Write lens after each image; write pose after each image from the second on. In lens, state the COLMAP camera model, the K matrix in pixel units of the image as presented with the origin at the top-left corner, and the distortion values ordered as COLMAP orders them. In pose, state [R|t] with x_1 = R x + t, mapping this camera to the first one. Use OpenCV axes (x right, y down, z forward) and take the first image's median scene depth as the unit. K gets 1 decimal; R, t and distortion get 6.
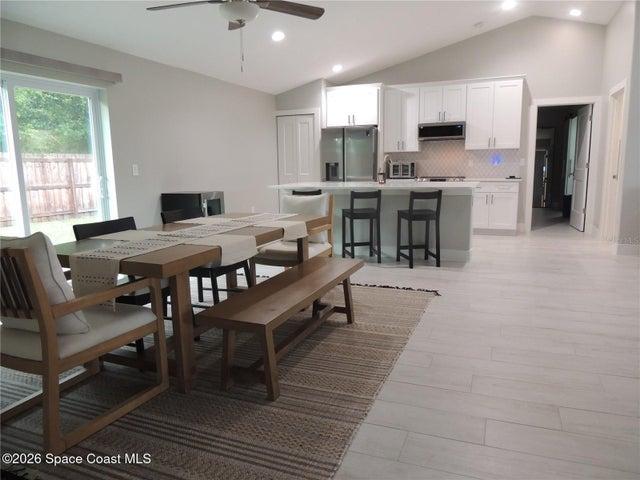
lens RADIAL K [[457.8, 0, 322.5], [0, 457.8, 241.1], [0, 0, 1]] dist [-0.019852, -0.000433]
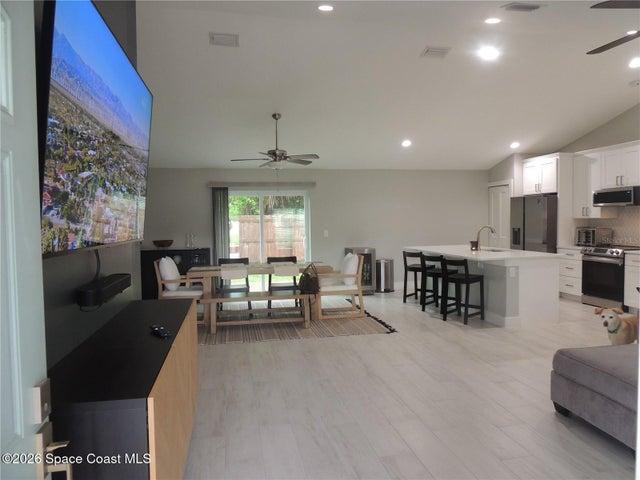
lens RADIAL K [[457.8, 0, 323.0], [0, 457.8, 237.6], [0, 0, 1]] dist [-0.019852, -0.000433]
pose [[0.548077, 0.040547, -0.835445, 0.751415], [-0.130781, 0.990694, -0.037714, -0.052629], [0.826140, 0.129930, 0.548279, 0.027152]]
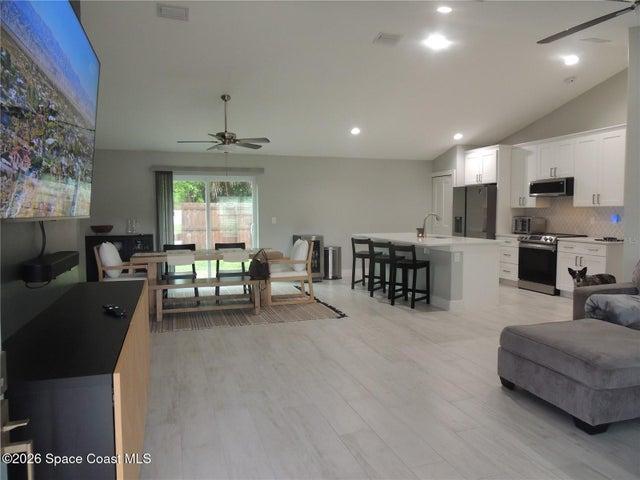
lens RADIAL K [[457.8, 0, 323.9], [0, 457.8, 237.9], [0, 0, 1]] dist [-0.019852, -0.000433]
pose [[0.649152, 0.059595, -0.758321, 0.738696], [-0.130829, 0.990817, -0.034128, -0.040786], [0.749323, 0.121364, 0.650988, 0.019742]]
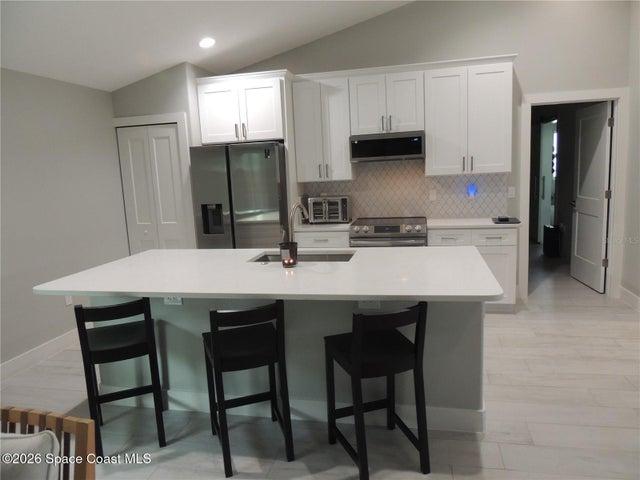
lens RADIAL K [[457.8, 0, 321.4], [0, 457.8, 240.6], [0, 0, 1]] dist [-0.019852, -0.000433]
pose [[0.986699, -0.054089, 0.153295, 0.075689], [0.056469, 0.998341, -0.011209, -0.120622], [-0.152434, 0.019717, 0.988117, 0.433363]]
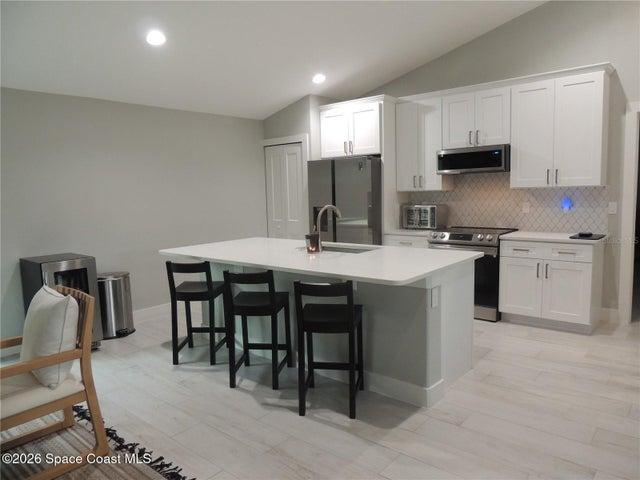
lens RADIAL K [[457.8, 0, 319.2], [0, 457.8, 237.1], [0, 0, 1]] dist [-0.019852, -0.000433]
pose [[0.945740, 0.024103, -0.324029, 0.287083], [-0.041132, 0.998103, -0.045806, -0.098095], [0.322311, 0.056649, 0.944937, 0.339467]]
